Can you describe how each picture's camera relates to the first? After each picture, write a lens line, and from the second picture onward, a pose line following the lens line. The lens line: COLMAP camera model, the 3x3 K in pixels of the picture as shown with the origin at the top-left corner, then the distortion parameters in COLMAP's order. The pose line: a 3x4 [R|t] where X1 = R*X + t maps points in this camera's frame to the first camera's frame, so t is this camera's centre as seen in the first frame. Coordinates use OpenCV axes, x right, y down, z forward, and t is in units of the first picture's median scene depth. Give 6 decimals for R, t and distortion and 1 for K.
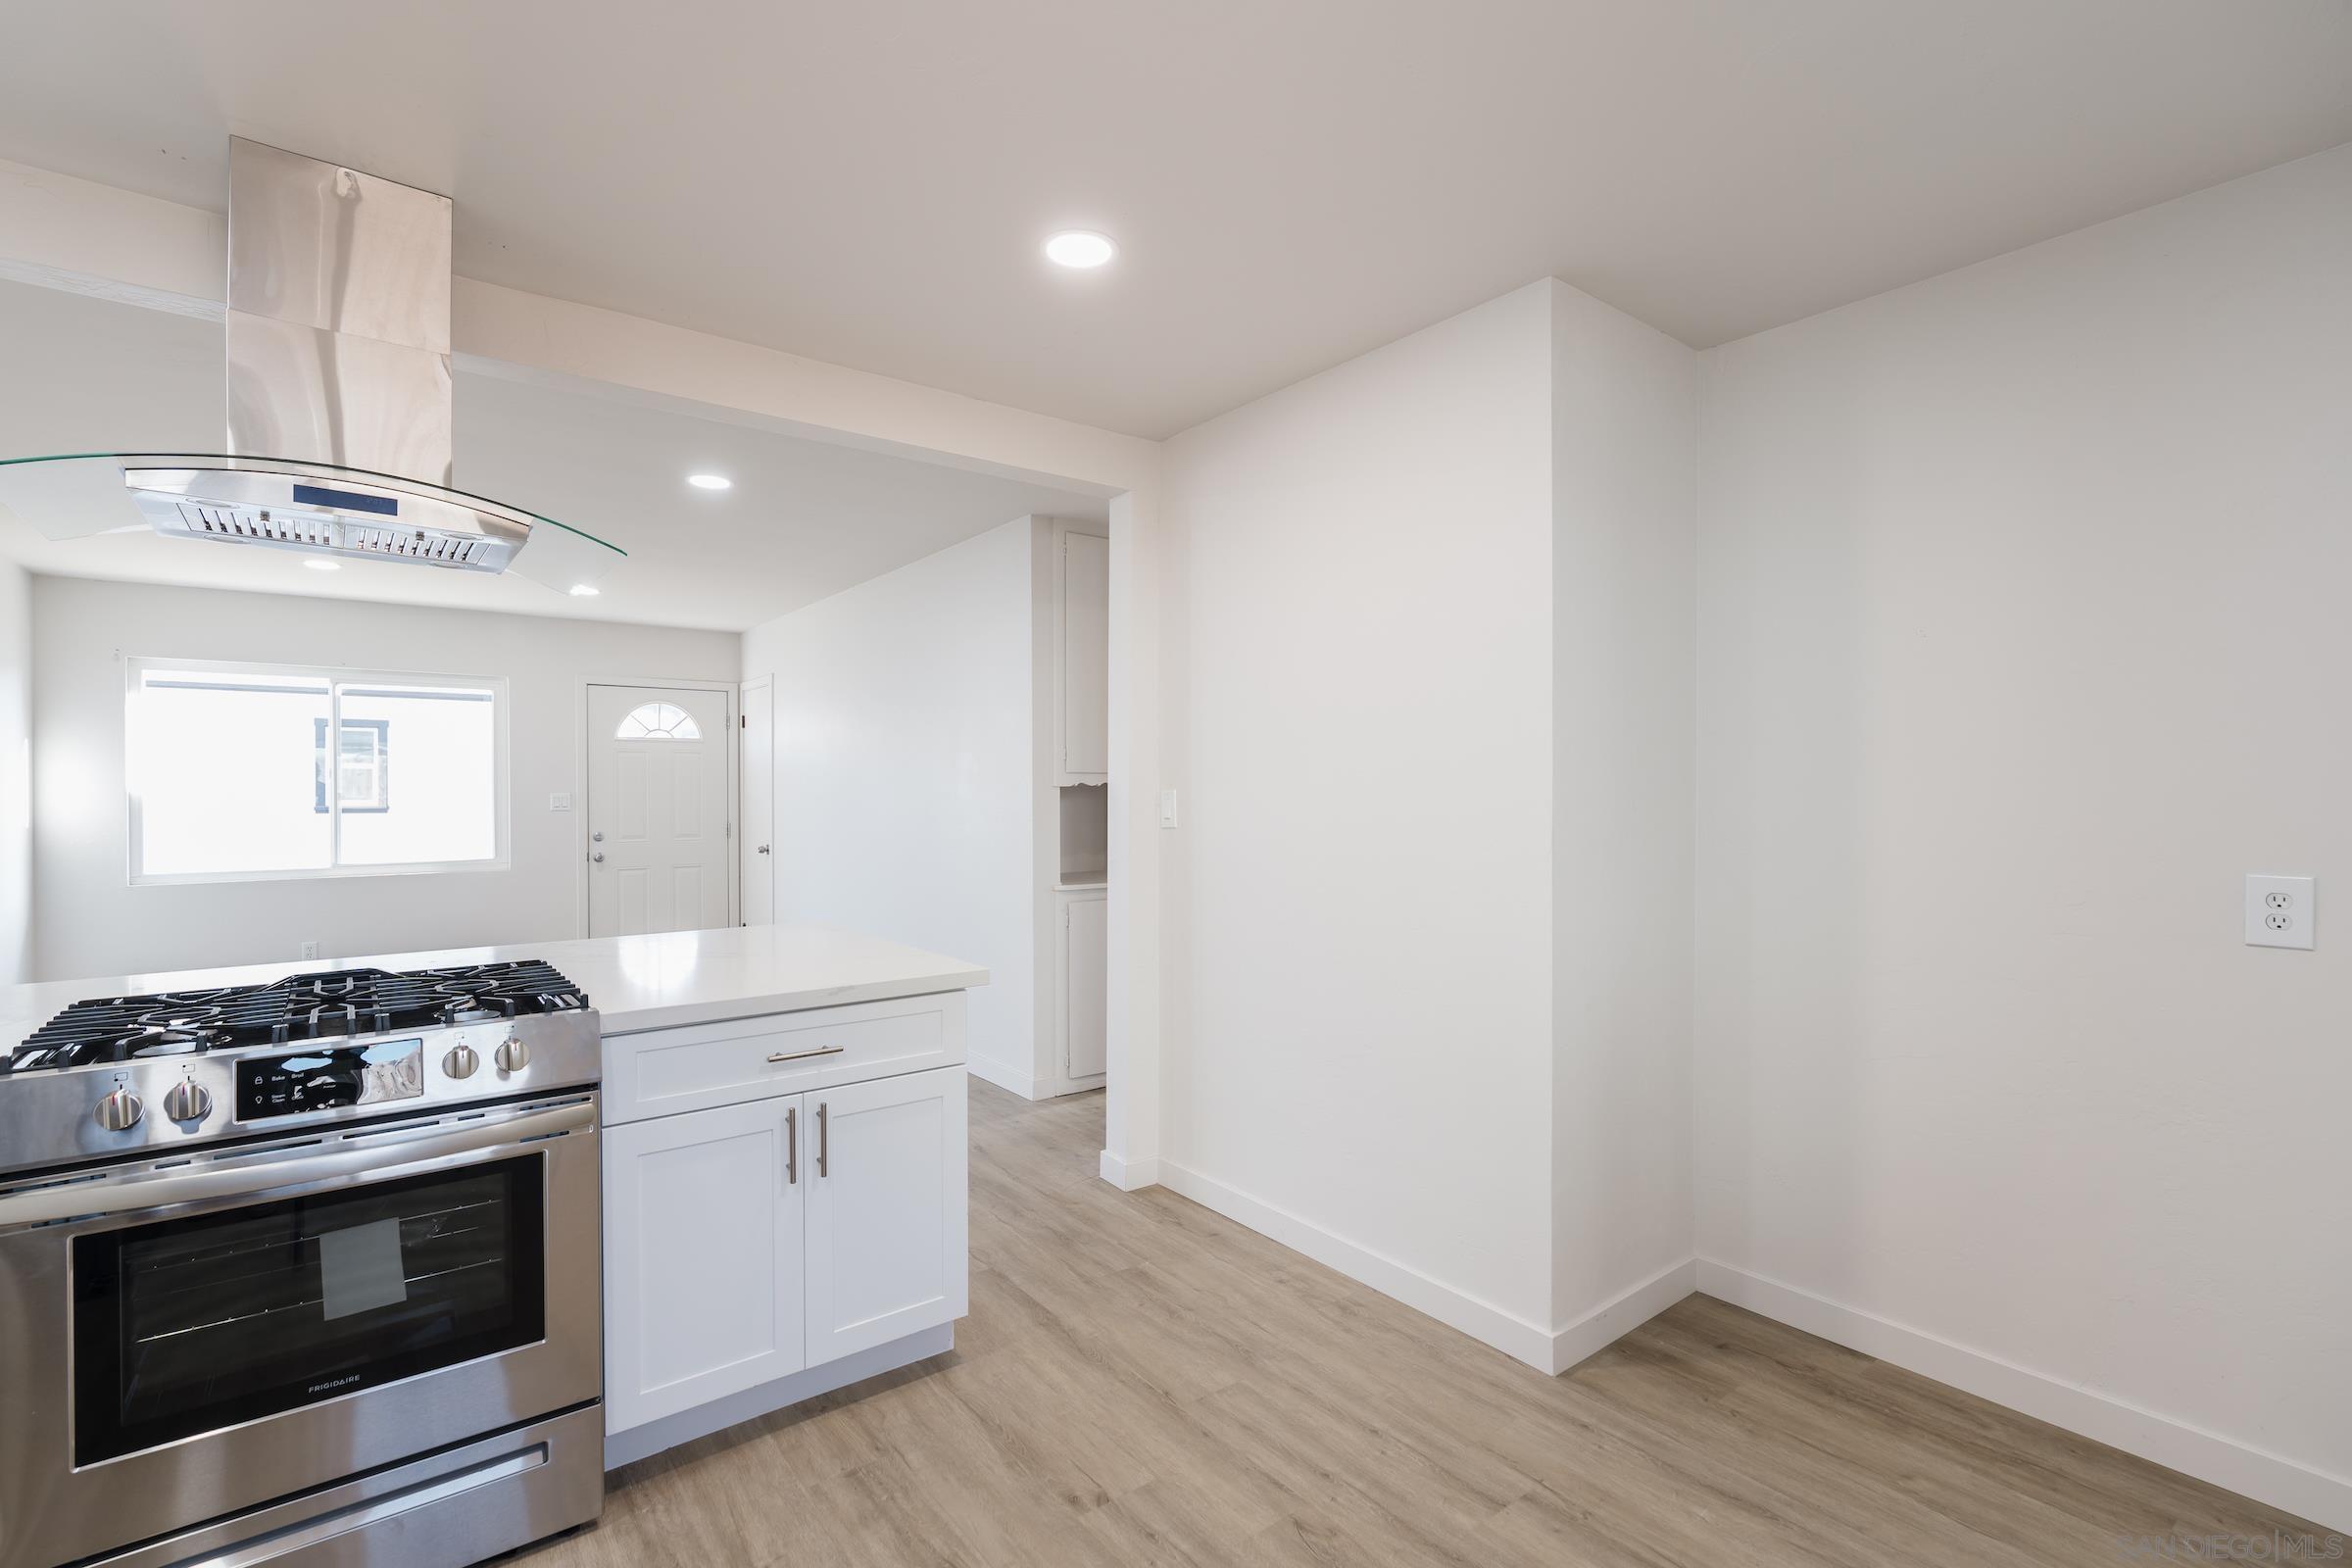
lens RADIAL K [[1062.6, 0, 1176.0], [0, 1062.6, 784.0], [0, 0, 1]] dist [-0.009084, 0.000239]
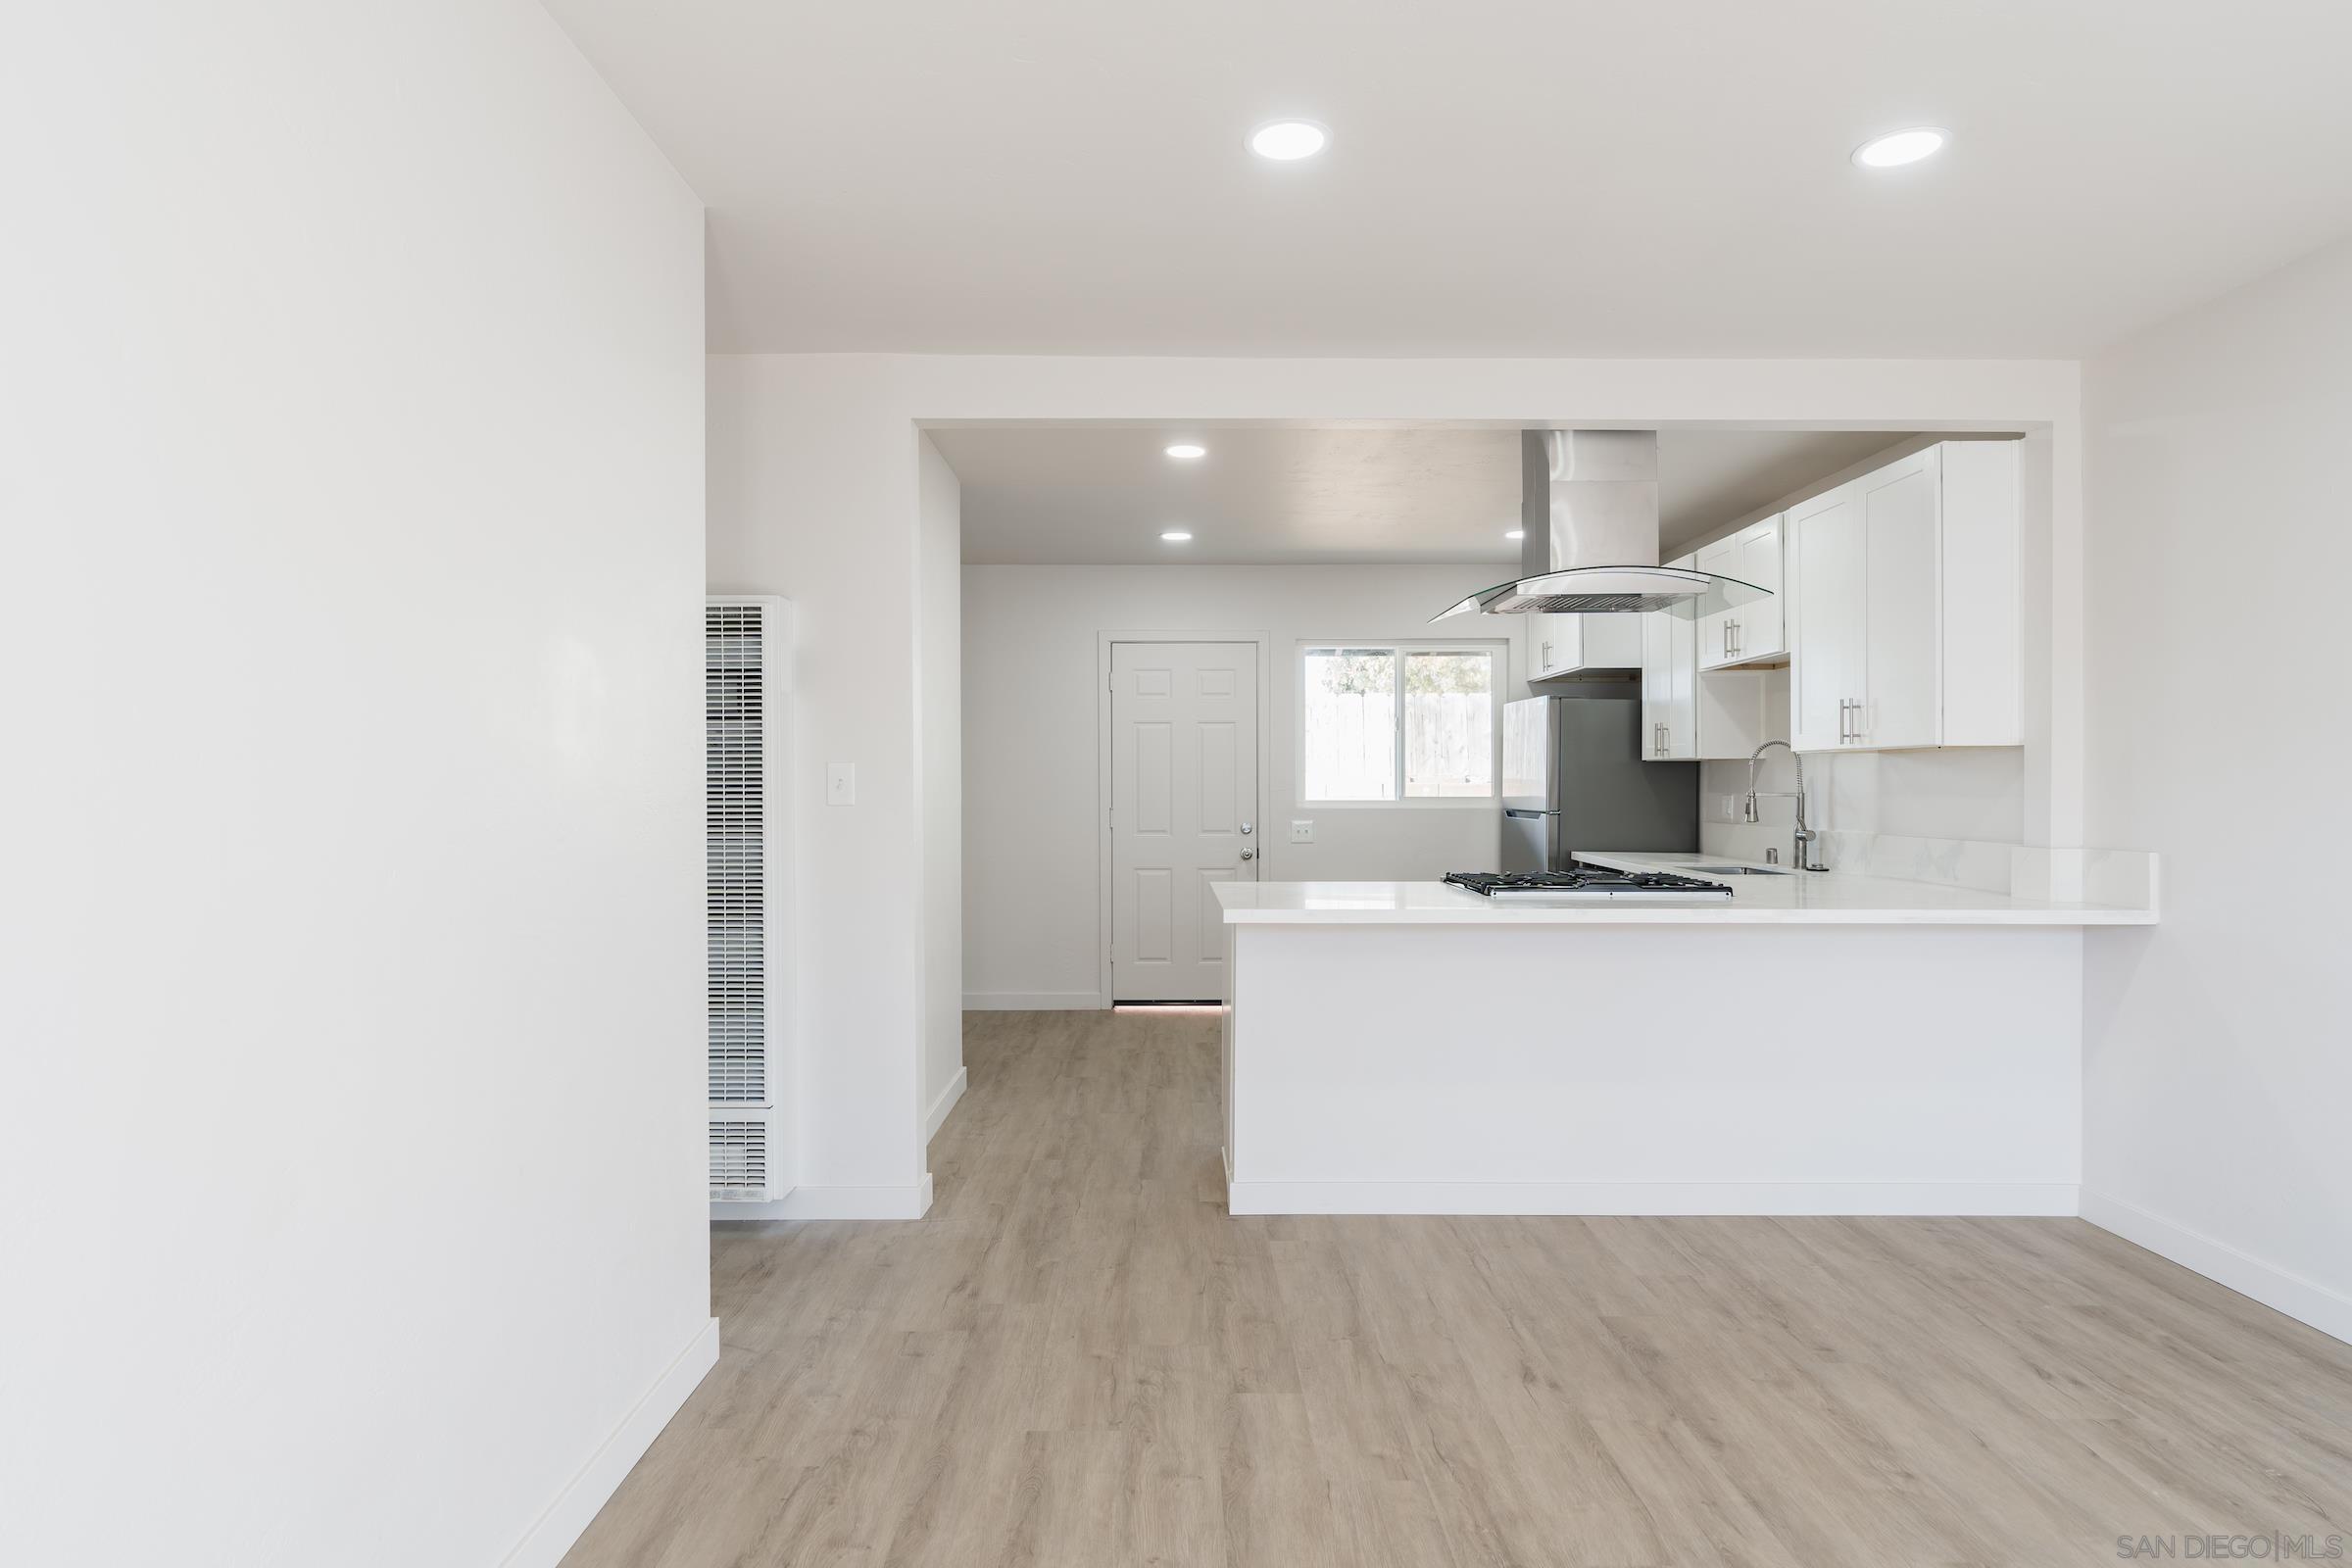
lens RADIAL K [[1304.7, 0, 1176.0], [0, 1304.7, 784.0], [0, 0, 1]] dist [-0.001485, 0.001640]
pose [[-0.792781, 0.001180, 0.609505, -1.059894], [-0.003655, 0.999971, -0.006690, 0.038397], [-0.609495, -0.007531, -0.792754, 2.088796]]
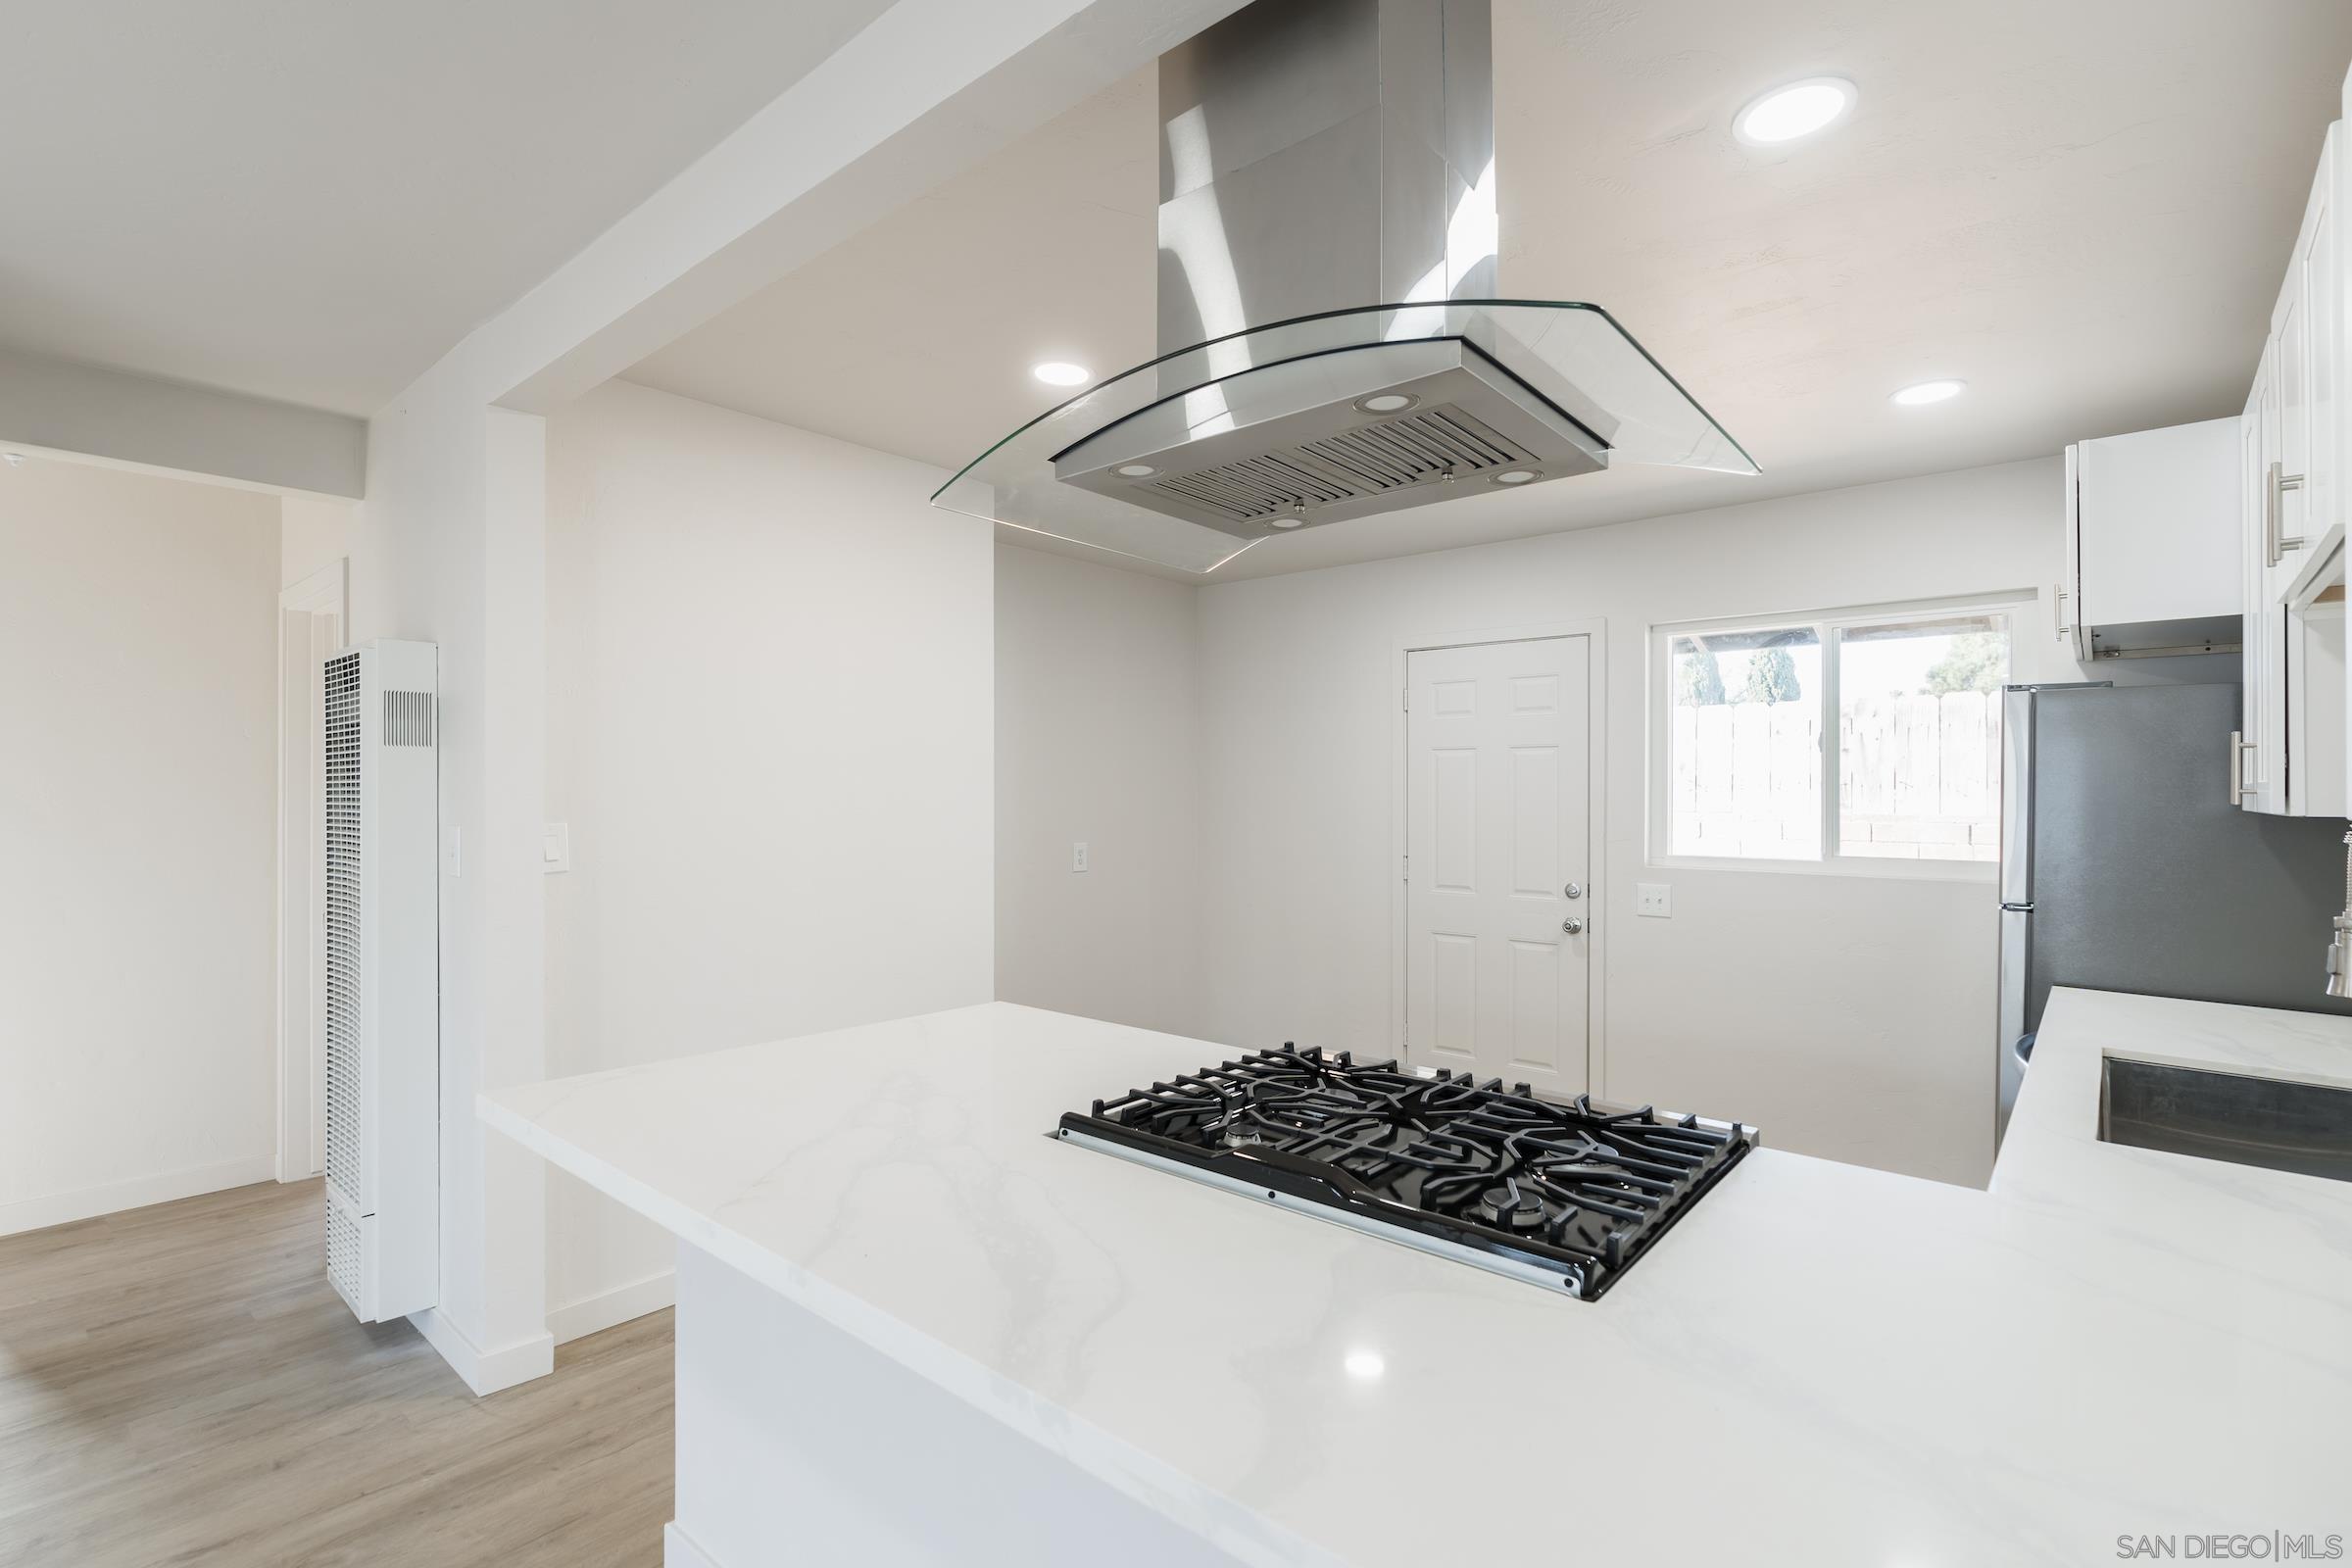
lens RADIAL K [[1062.6, 0, 1176.0], [0, 1062.6, 784.0], [0, 0, 1]] dist [-0.009084, 0.000239]
pose [[-0.181748, 0.005456, 0.983330, -1.003947], [-0.011242, 0.999908, -0.007626, -0.025154], [-0.983281, -0.012440, -0.181670, 0.849952]]
